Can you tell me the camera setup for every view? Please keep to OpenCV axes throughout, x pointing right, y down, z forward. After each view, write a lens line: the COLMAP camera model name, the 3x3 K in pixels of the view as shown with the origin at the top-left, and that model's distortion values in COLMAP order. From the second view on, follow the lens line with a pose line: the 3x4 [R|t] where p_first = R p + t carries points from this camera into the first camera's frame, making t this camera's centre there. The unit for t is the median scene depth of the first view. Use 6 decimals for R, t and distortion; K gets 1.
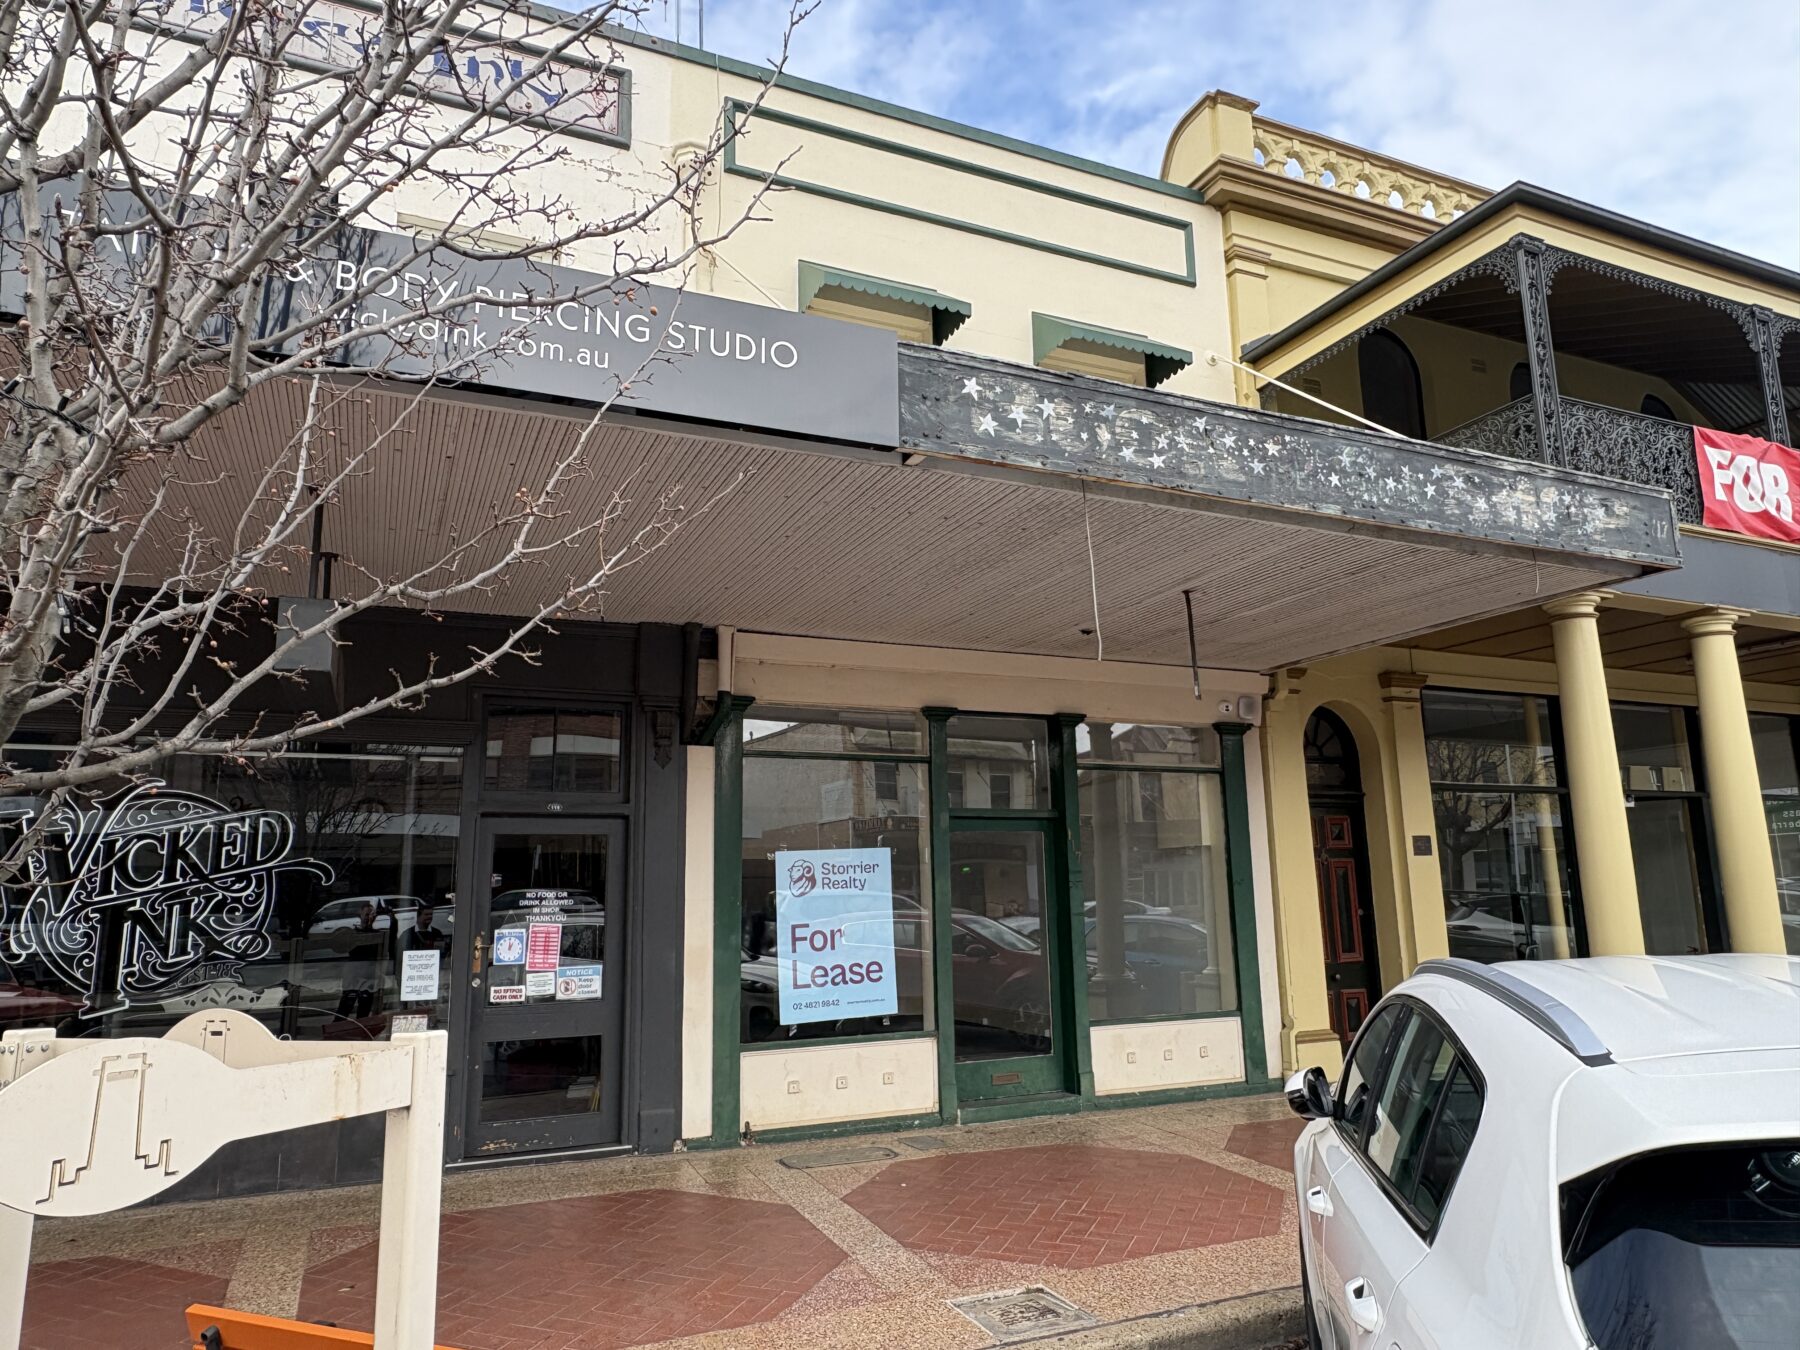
lens RADIAL K [[1149.6, 0, 900.0], [0, 1149.6, 675.0], [0, 0, 1]] dist [0.003129, -0.000313]
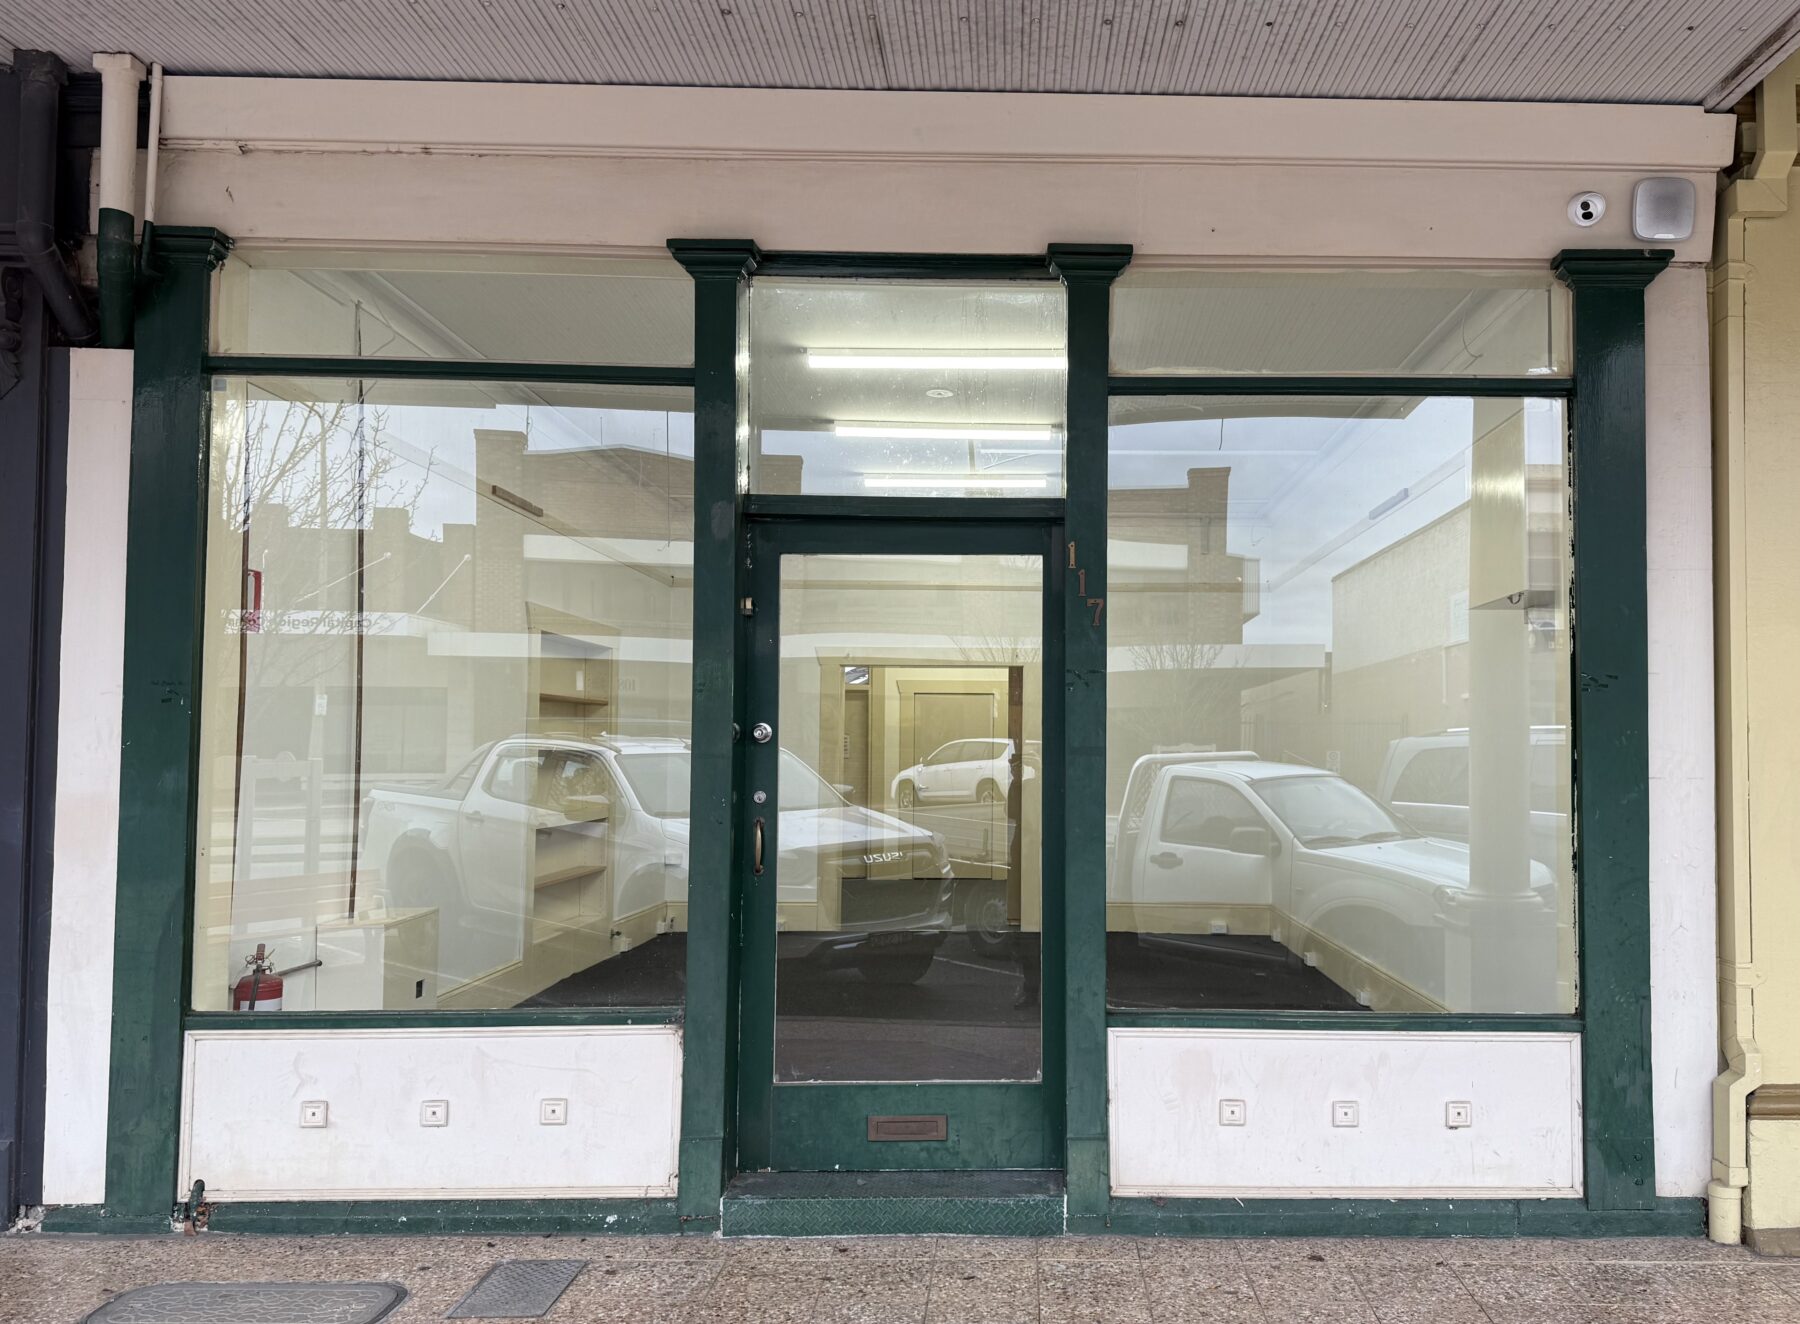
lens RADIAL K [[1412.7, 0, 1057.0], [0, 1412.7, 692.7], [0, 0, 1]] dist [0.011054, -0.007387]
pose [[0.923845, 0.004674, -0.382737, 0.342130], [0.050949, 0.989526, 0.135064, 0.125801], [0.379360, -0.144278, 0.913931, 0.572691]]
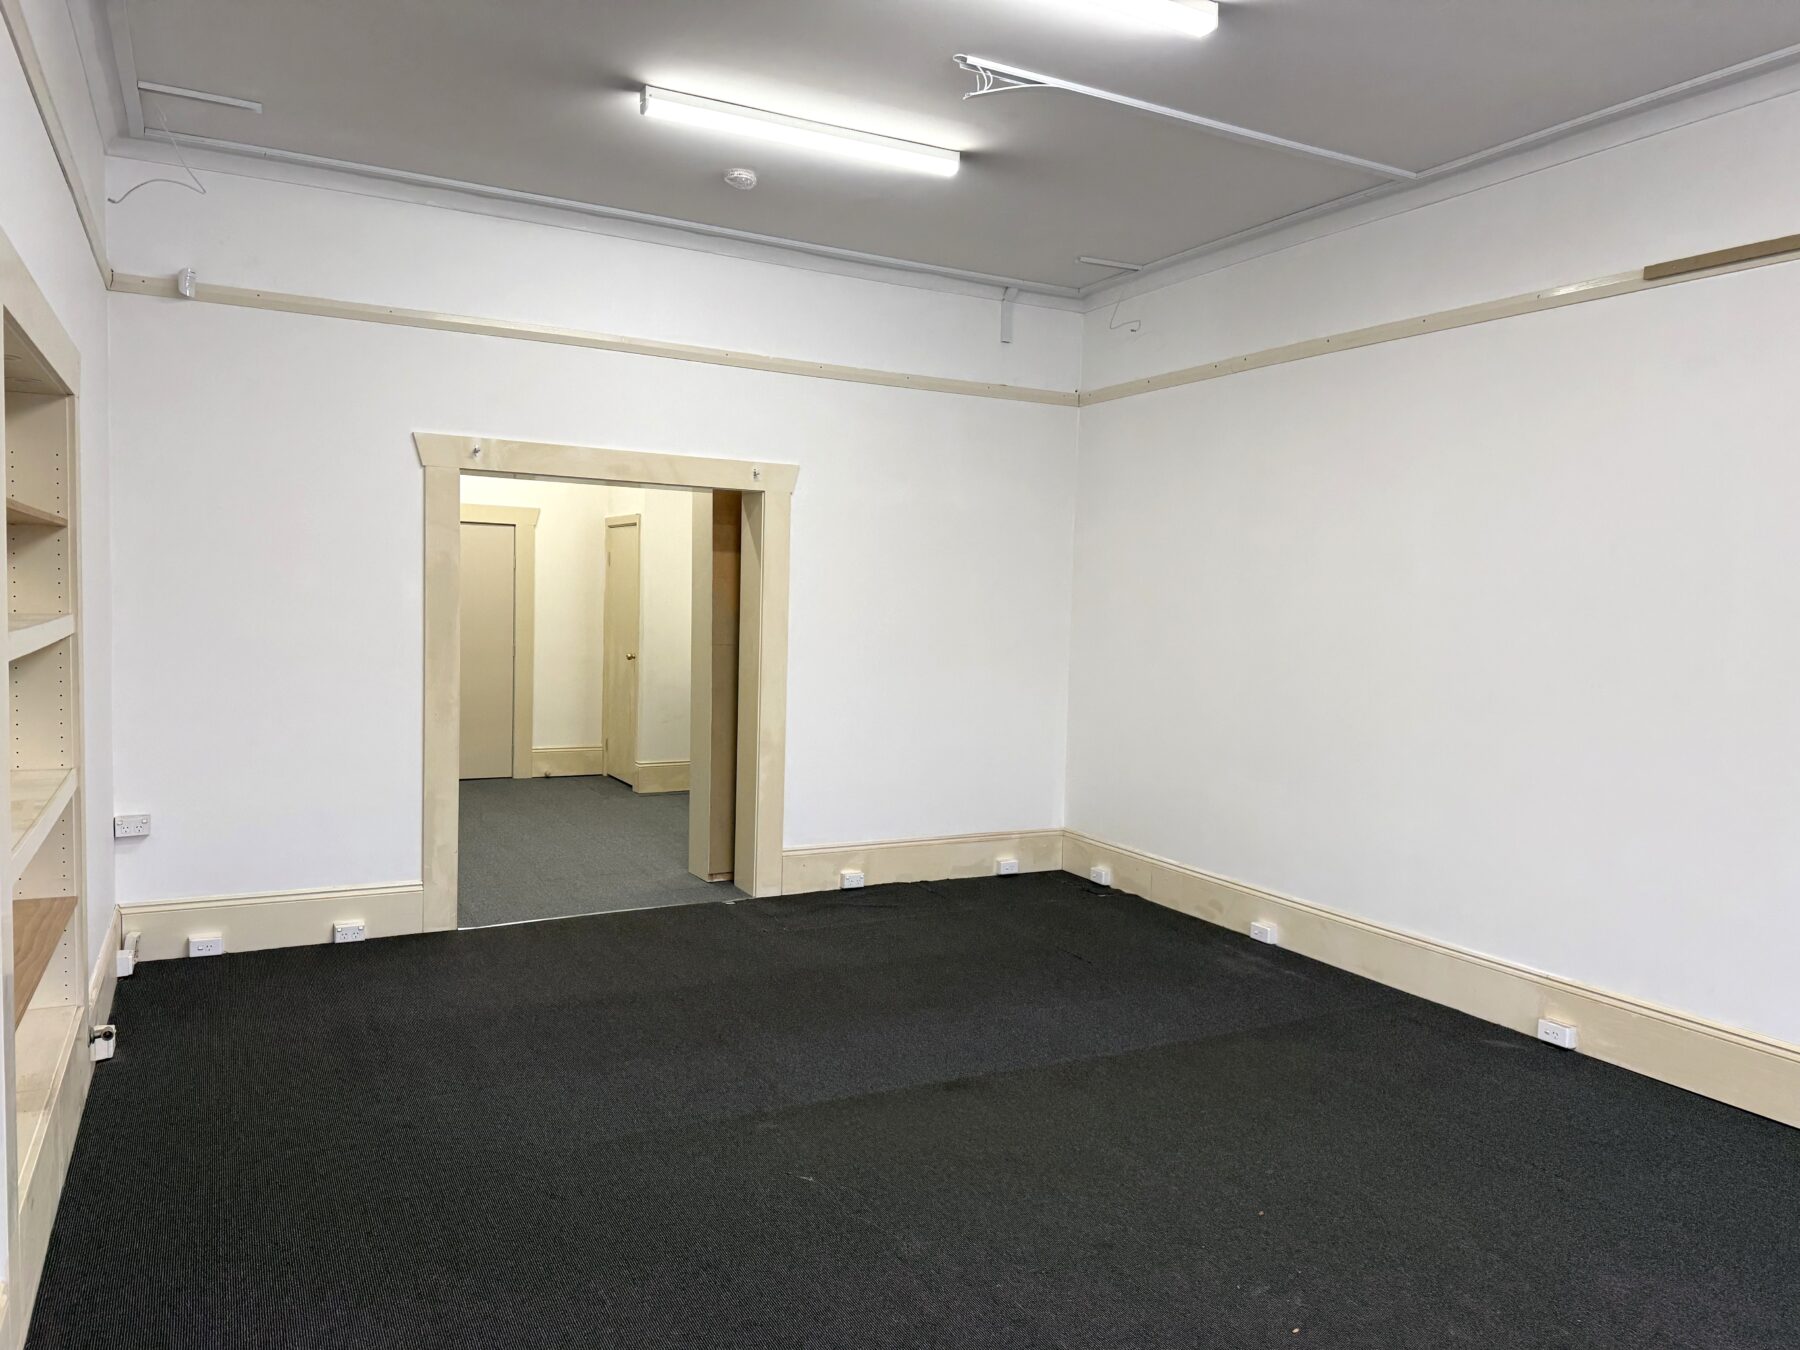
lens RADIAL K [[1267.8, 0, 900.0], [0, 1267.8, 675.0], [0, 0, 1]] dist [0.172275, -0.229765]
pose [[0.997061, 0.038369, 0.066314, -0.123705], [-0.053598, 0.967814, 0.245894, 0.186475], [-0.054745, -0.248726, 0.967026, 0.966321]]
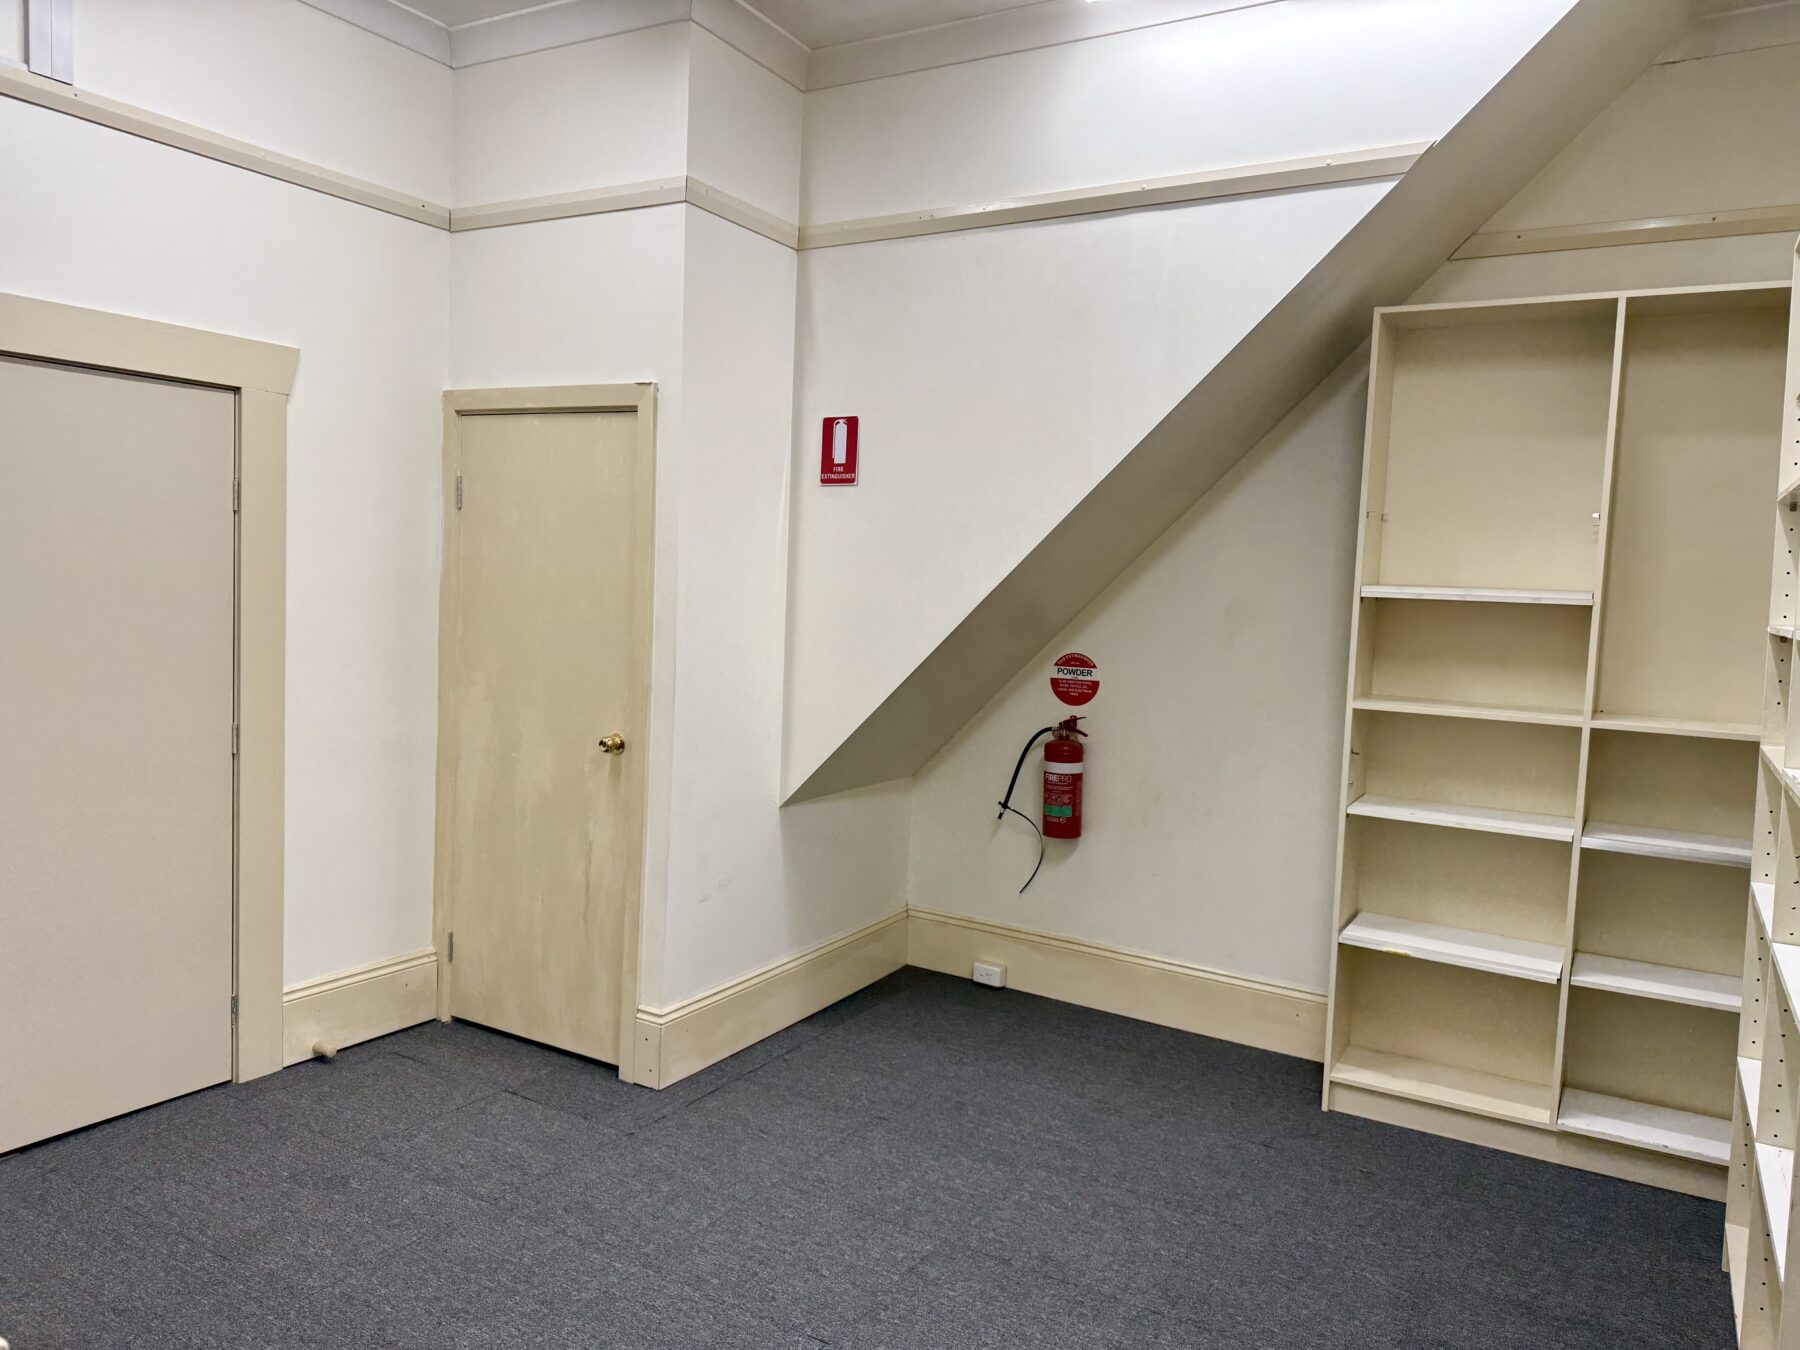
lens RADIAL K [[1253.2, 0, 900.0], [0, 1253.2, 675.0], [0, 0, 1]] dist [0.101605, -0.161132]
pose [[0.820139, 0.006733, 0.572125, -0.451852], [-0.162646, 0.961423, 0.221838, 0.320589], [-0.548560, -0.274992, 0.789596, 1.665688]]
